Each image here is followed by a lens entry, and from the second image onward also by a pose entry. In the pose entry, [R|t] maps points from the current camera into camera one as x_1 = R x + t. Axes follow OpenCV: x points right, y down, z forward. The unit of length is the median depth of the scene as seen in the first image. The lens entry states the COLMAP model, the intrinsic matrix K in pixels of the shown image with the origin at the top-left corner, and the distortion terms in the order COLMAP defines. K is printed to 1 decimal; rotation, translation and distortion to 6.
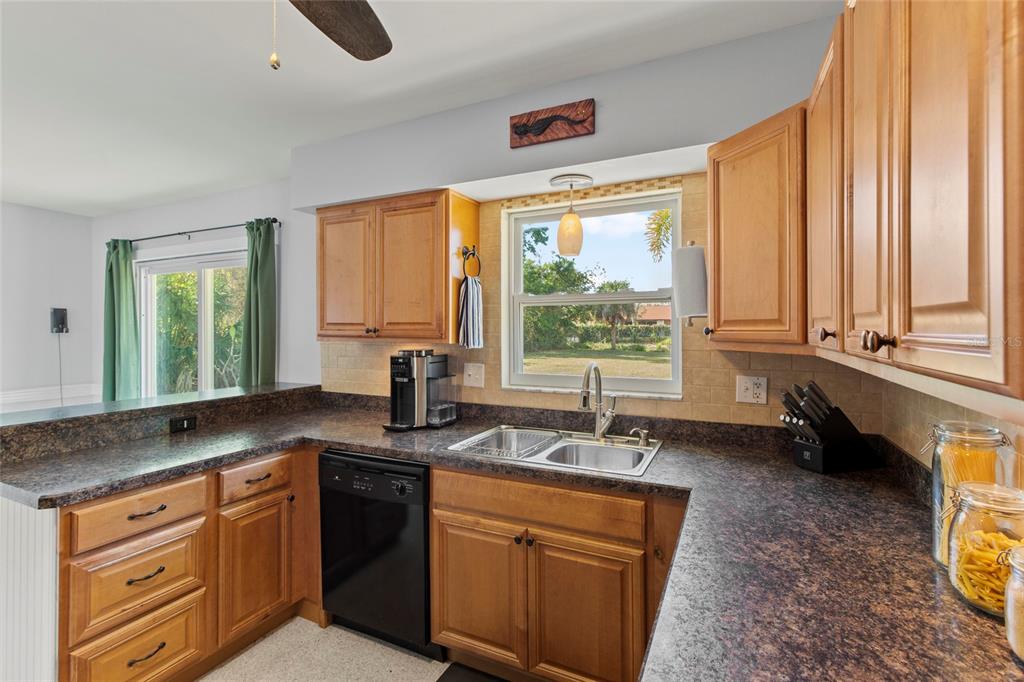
lens RADIAL K [[458.5, 0, 514.9], [0, 458.5, 331.2], [0, 0, 1]] dist [0.000948, 0.000052]
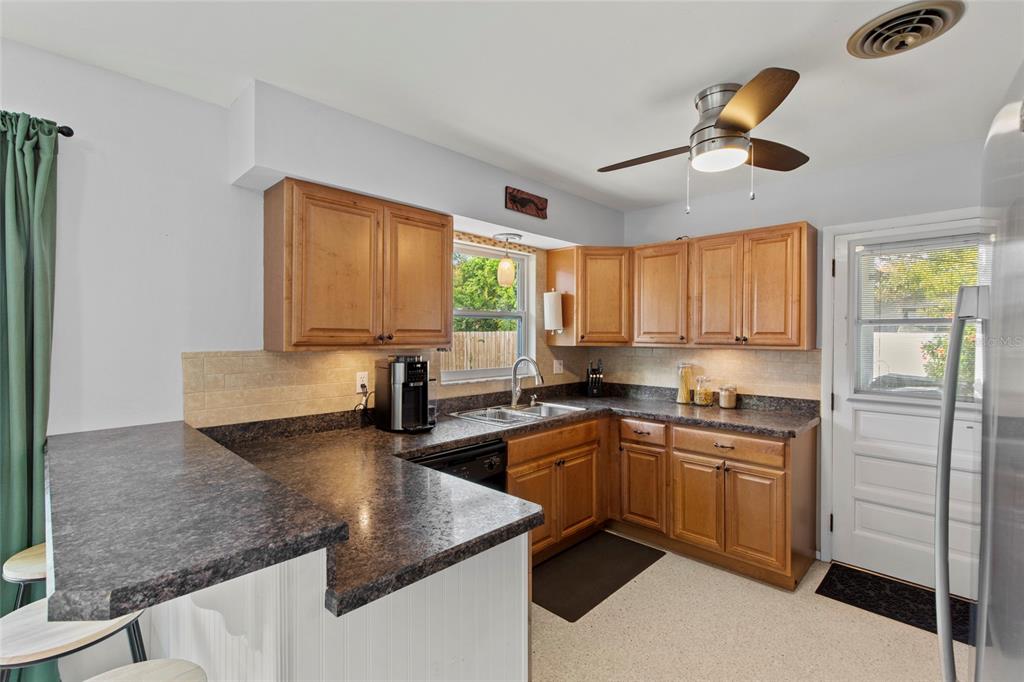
lens RADIAL K [[462.5, 0, 512.0], [0, 462.5, 341.0], [0, 0, 1]] dist [0.001527, 0.000126]
pose [[0.323873, -0.009998, 0.946048, -1.187260], [0.003387, 0.999950, 0.009409, -0.001764], [-0.946094, 0.000157, 0.323891, 0.456365]]
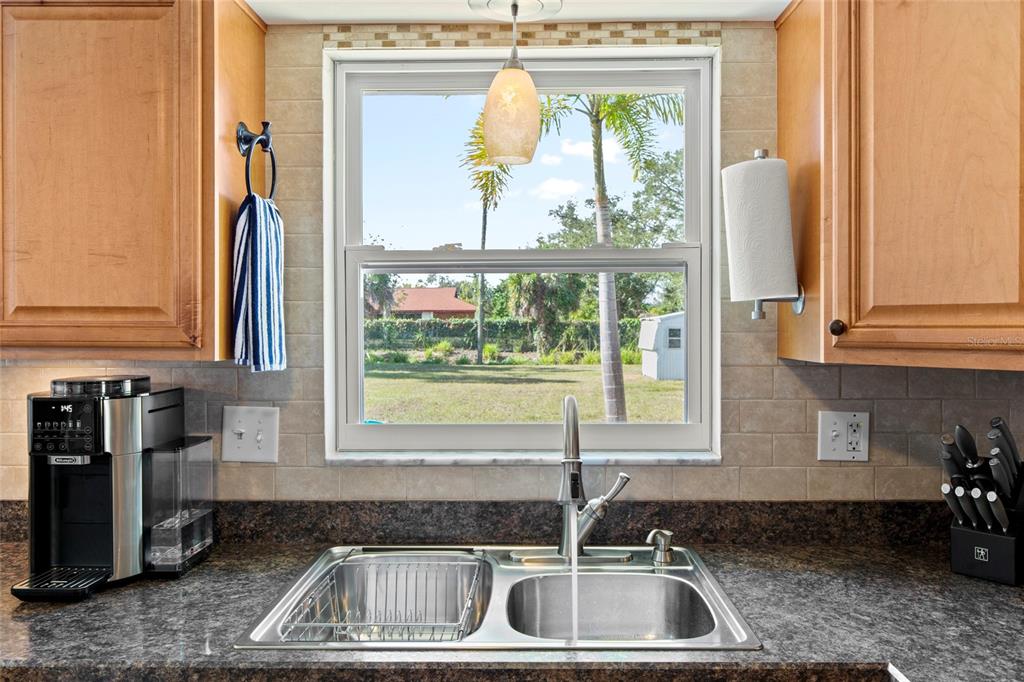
lens RADIAL K [[770.4, 0, 514.0], [0, 770.4, 335.0], [0, 0, 1]] dist [0.001285, -0.001358]
pose [[0.908997, -0.005640, 0.416765, -0.180436], [0.002797, 0.999968, 0.007430, 0.000325], [-0.416794, -0.005588, 0.908984, 0.280459]]
